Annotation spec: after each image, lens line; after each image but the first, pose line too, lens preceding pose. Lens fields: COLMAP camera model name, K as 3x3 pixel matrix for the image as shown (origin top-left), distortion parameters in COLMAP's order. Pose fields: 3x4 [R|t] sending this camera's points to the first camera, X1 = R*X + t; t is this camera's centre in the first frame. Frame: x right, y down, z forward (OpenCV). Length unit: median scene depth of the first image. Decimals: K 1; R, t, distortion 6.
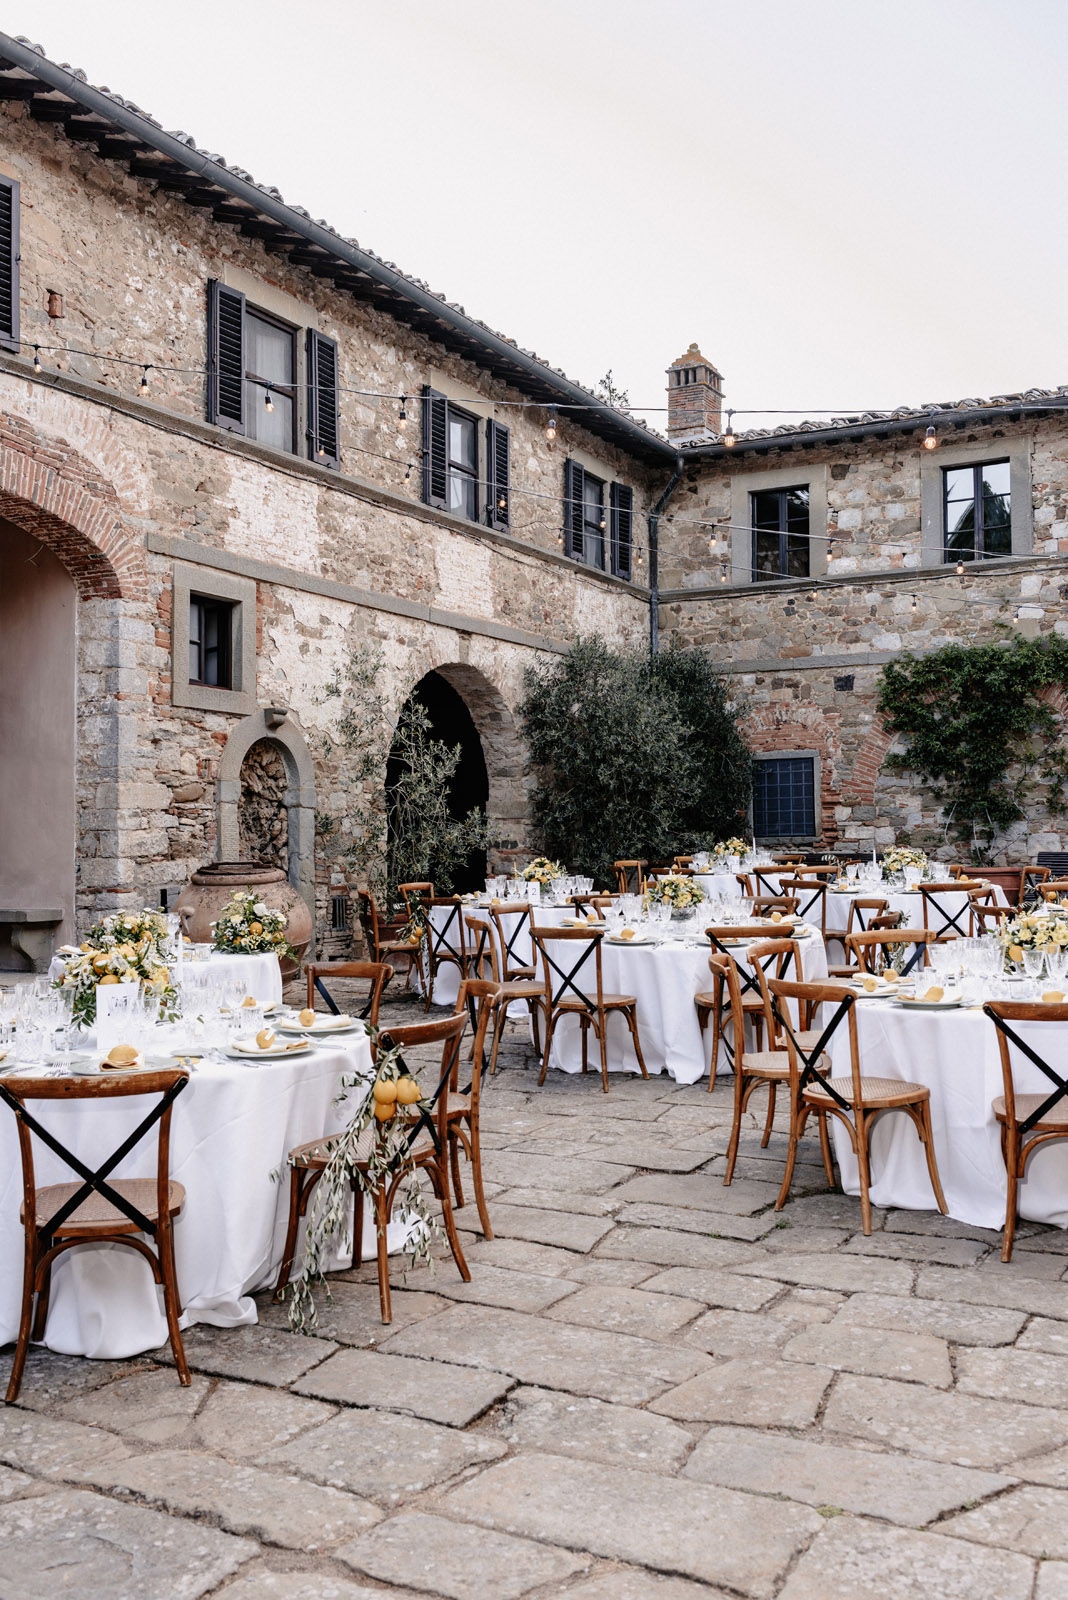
lens RADIAL K [[1514.1, 0, 534.0], [0, 1514.1, 800.0], [0, 0, 1]] dist [-0.004344, 0.015237]
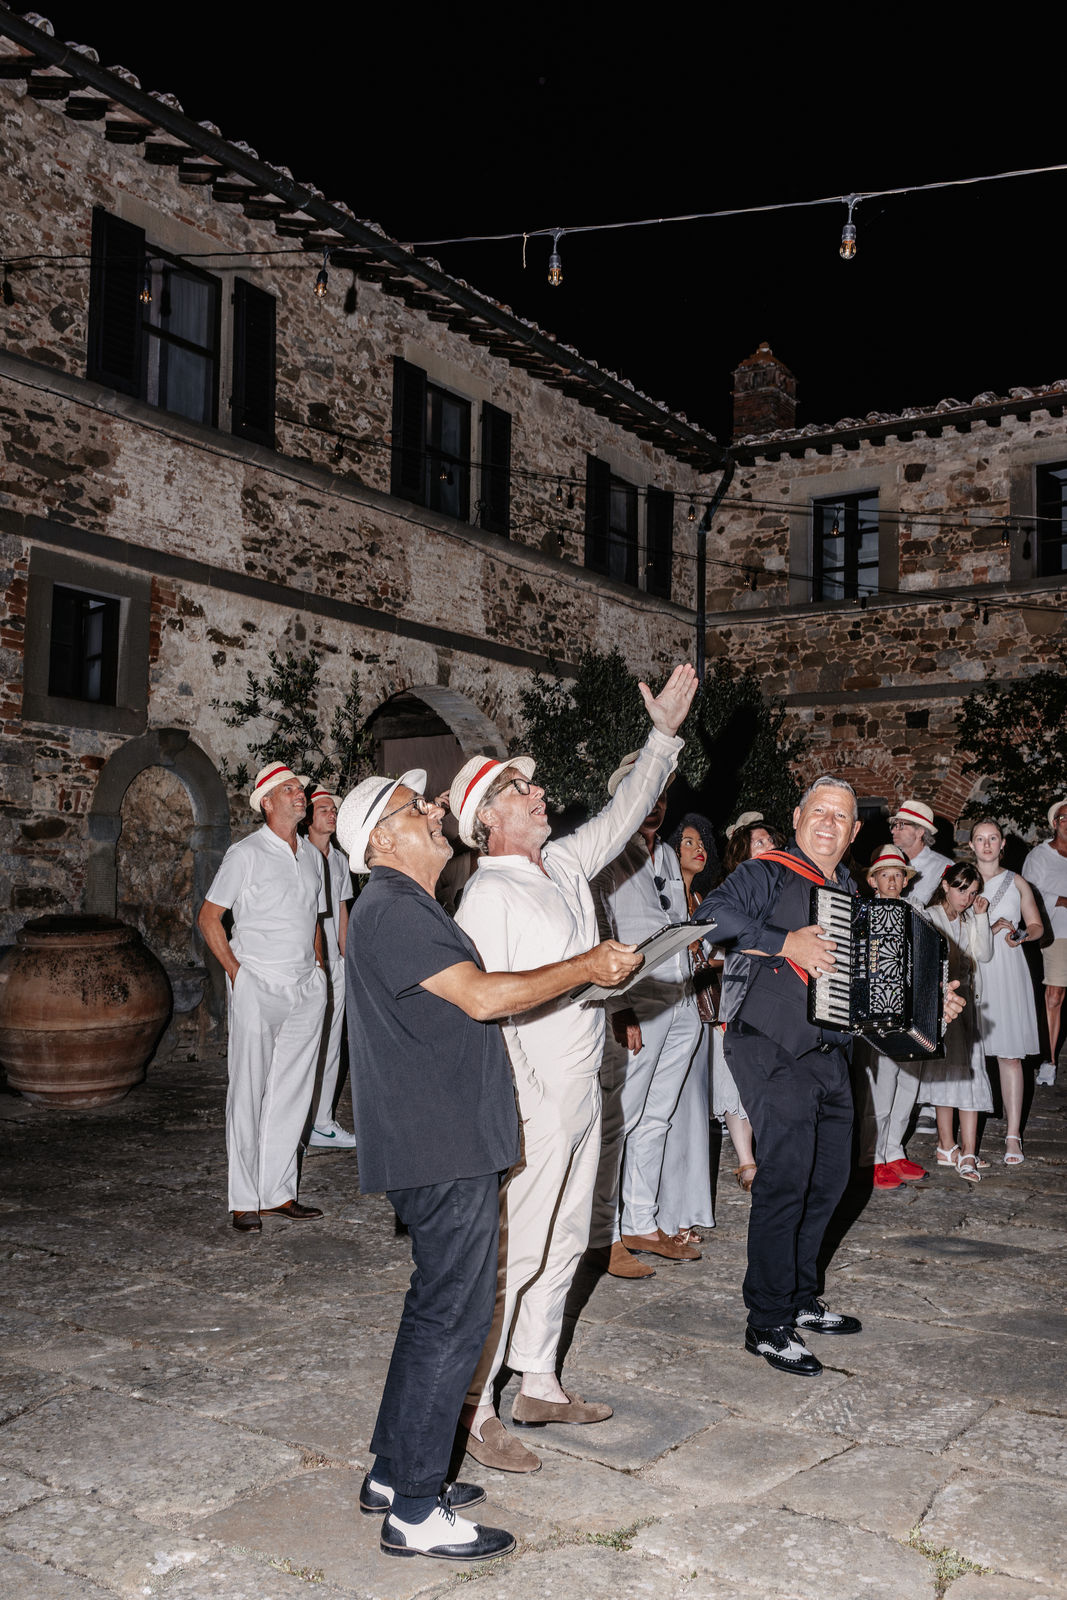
lens RADIAL K [[1539.3, 0, 533.5], [0, 1539.3, 800.0], [0, 0, 1]] dist [0.007375, -0.021248]
pose [[0.996304, 0.014858, -0.084605, 0.075058], [-0.017982, 0.999180, -0.036289, 0.003638], [0.083997, 0.037676, 0.995754, 0.146356]]
